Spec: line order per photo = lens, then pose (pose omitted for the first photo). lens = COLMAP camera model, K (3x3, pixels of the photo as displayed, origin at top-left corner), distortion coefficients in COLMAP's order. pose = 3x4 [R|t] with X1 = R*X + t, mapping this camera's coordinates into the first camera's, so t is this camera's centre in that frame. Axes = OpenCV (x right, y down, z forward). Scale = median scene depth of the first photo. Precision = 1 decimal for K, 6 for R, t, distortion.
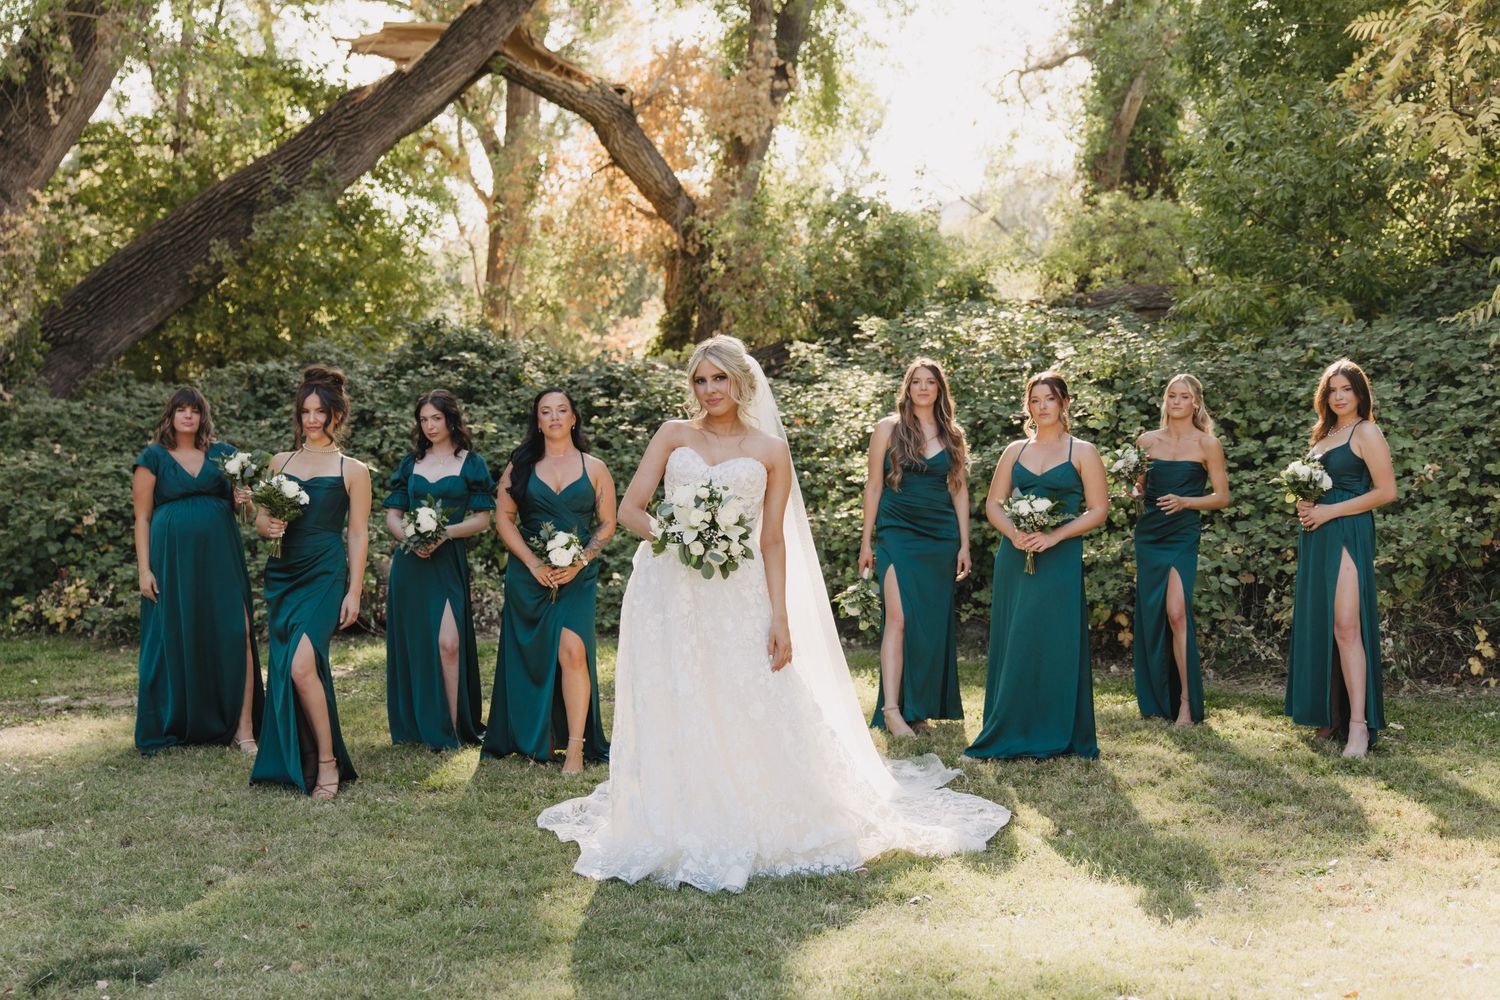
lens RADIAL K [[1773.0, 0, 751.3], [0, 1773.0, 527.9], [0, 0, 1]] dist [0.010172, 0.000000]
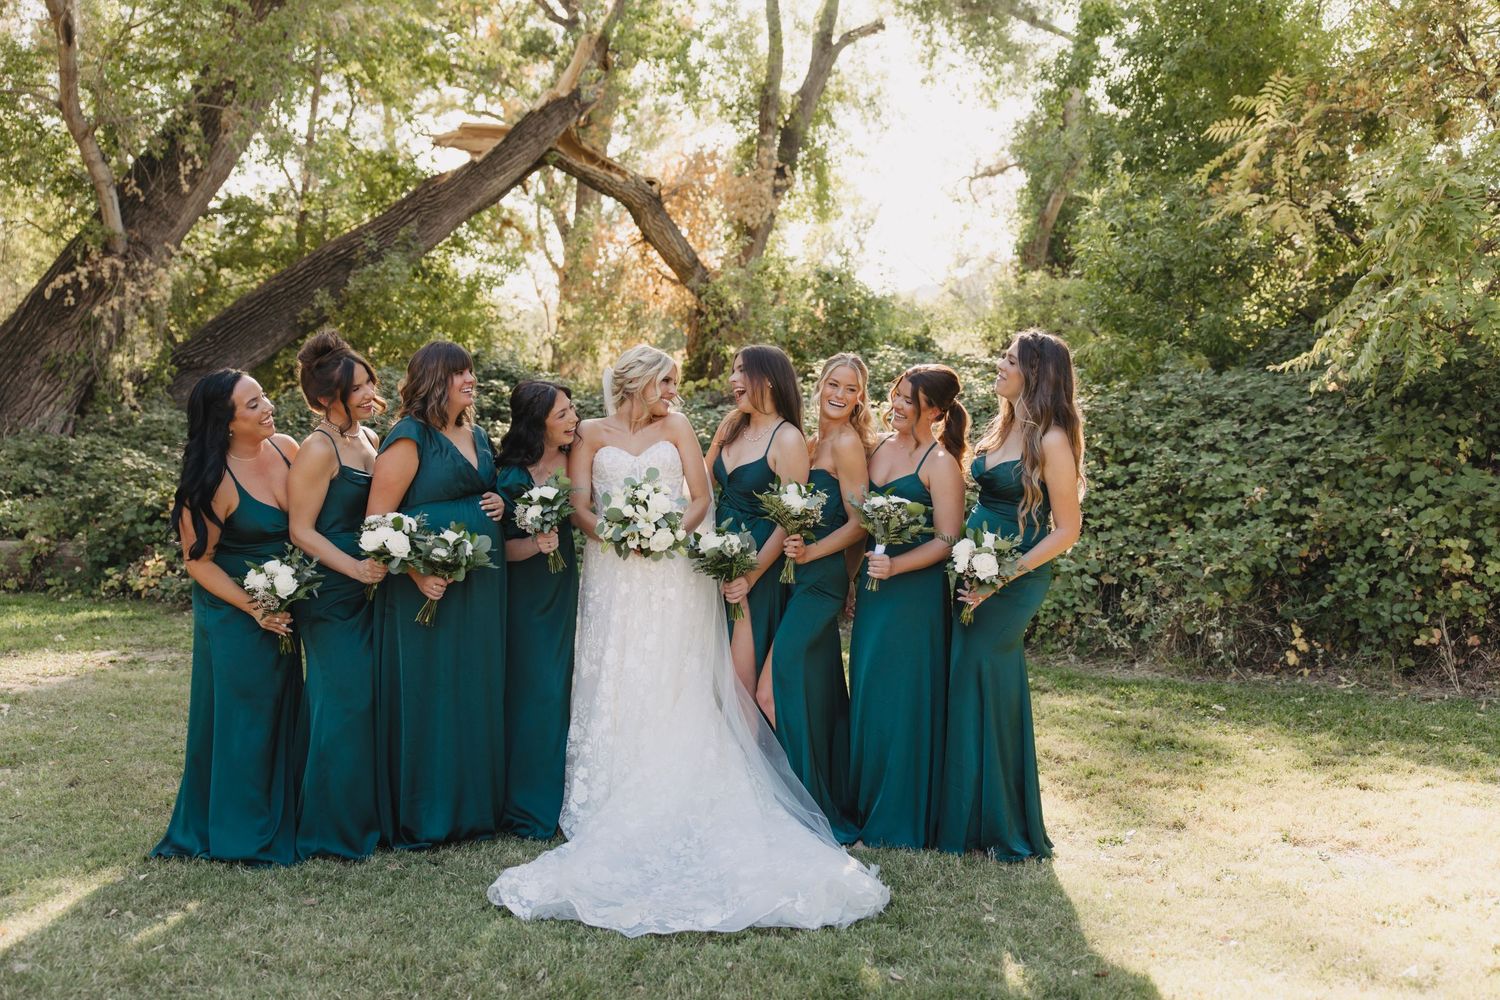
lens RADIAL K [[1367.6, 0, 769.5], [0, 1367.6, 498.8], [0, 0, 1]] dist [0.007360, 0.008336]
pose [[0.999620, 0.027117, -0.004947, 0.035169], [-0.027233, 0.999318, -0.024950, 0.002207], [0.004267, 0.025076, 0.999676, 0.047159]]
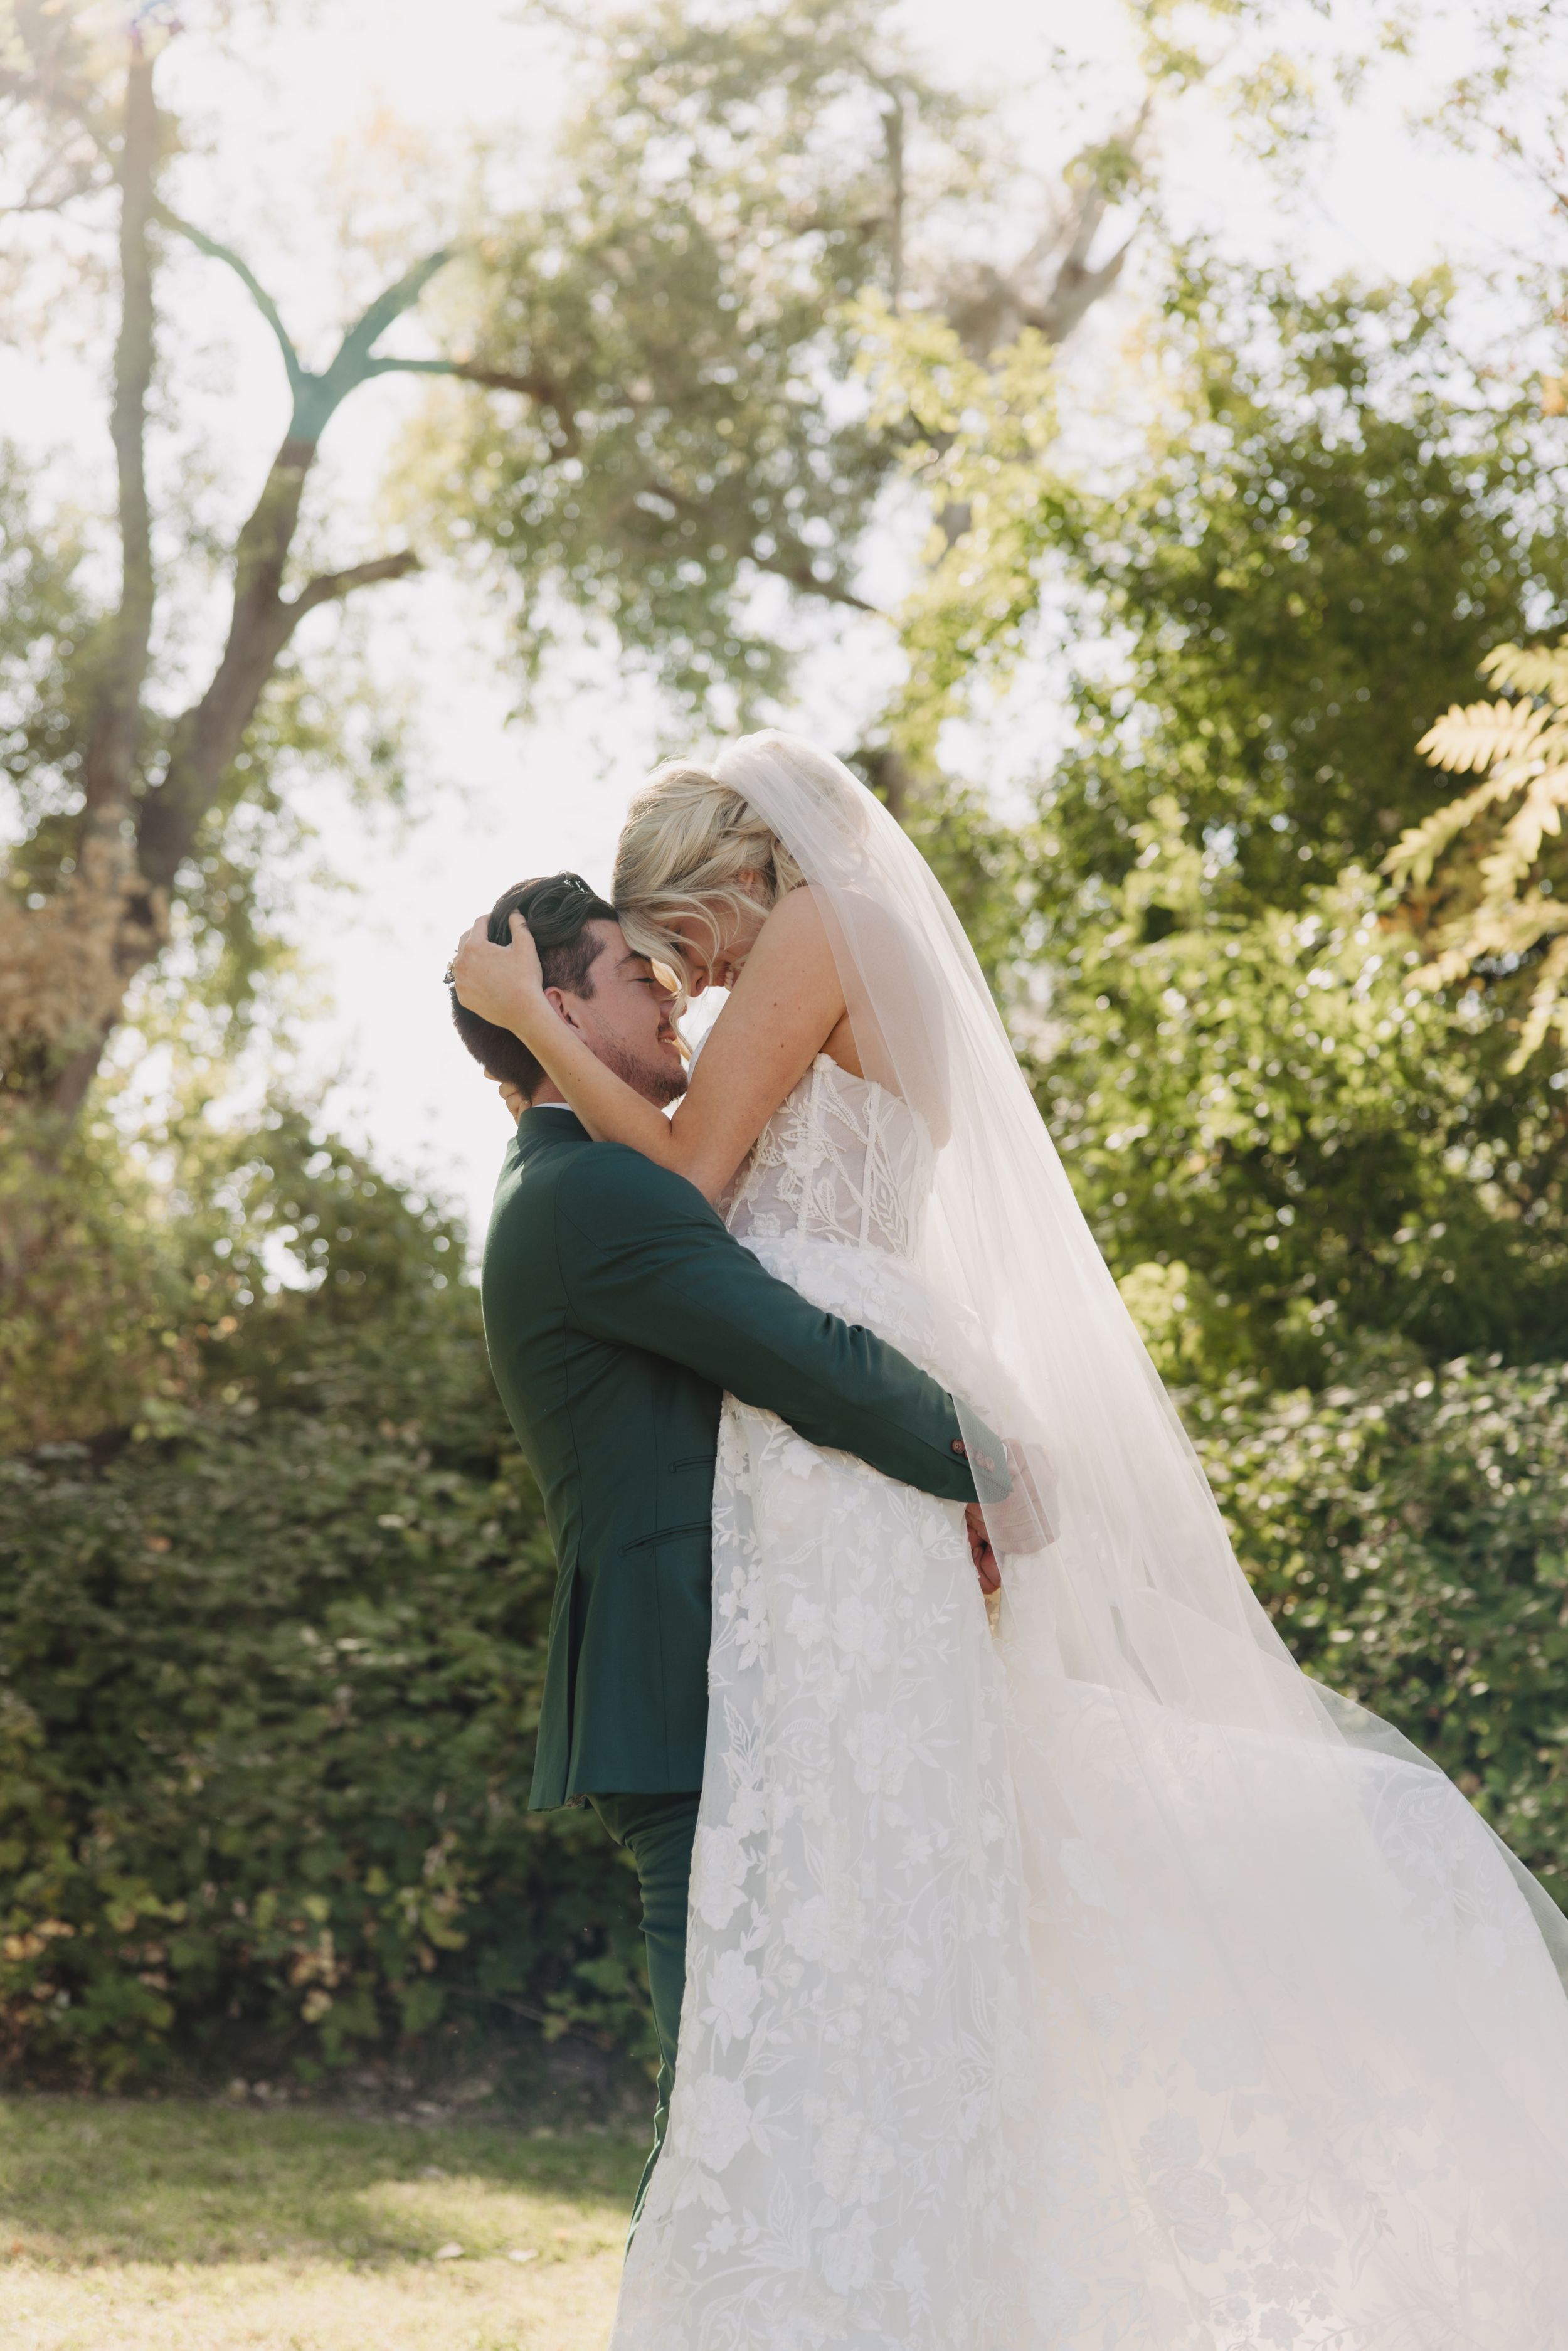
lens RADIAL K [[3538.0, 0, 738.2], [0, 3538.0, 1184.1], [0, 0, 1]] dist [0.072750, 0.000000]
pose [[0.978852, 0.074611, 0.190480, -0.003197], [-0.032136, 0.975640, -0.217013, 0.026495], [-0.202032, 0.206302, 0.957404, 0.137787]]
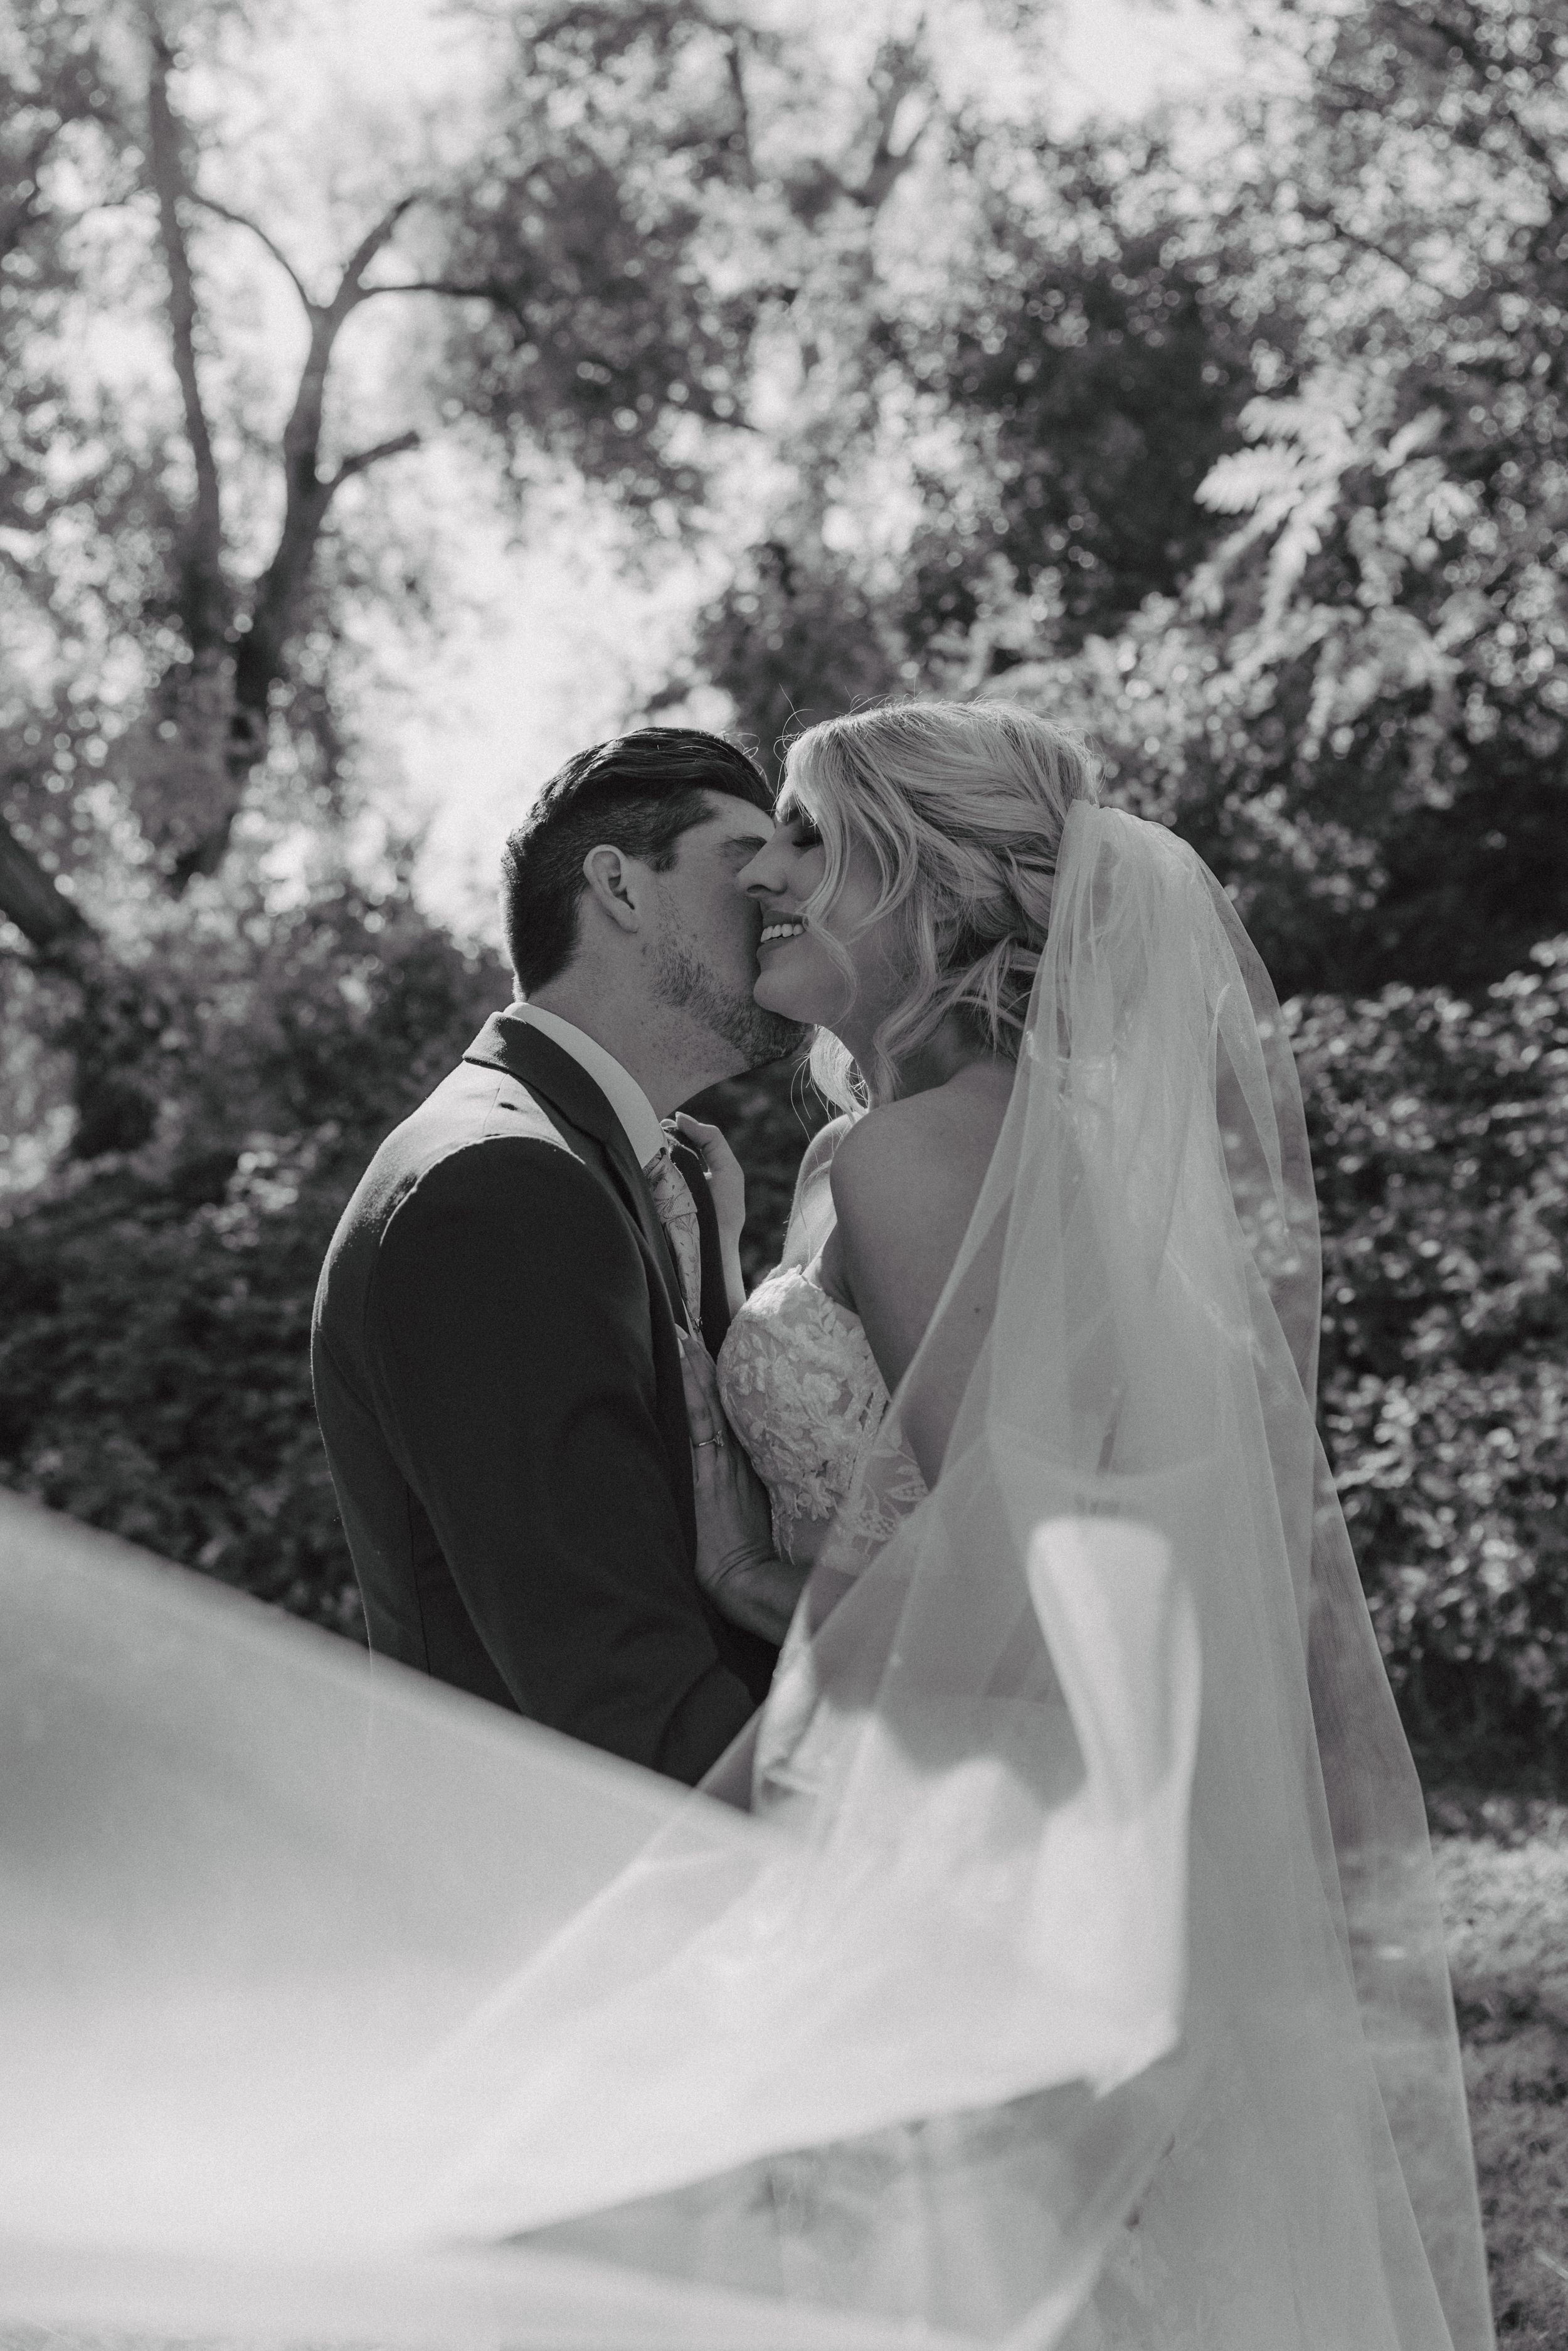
lens RADIAL K [[2497.0, 0, 821.6], [0, 2497.0, 996.7], [0, 0, 1]] dist [0.018915, 0.000000]
pose [[0.973737, -0.061489, 0.219213, 0.030345], [0.097363, 0.982819, -0.156801, -0.011030], [-0.205806, 0.174026, 0.962995, 0.228732]]
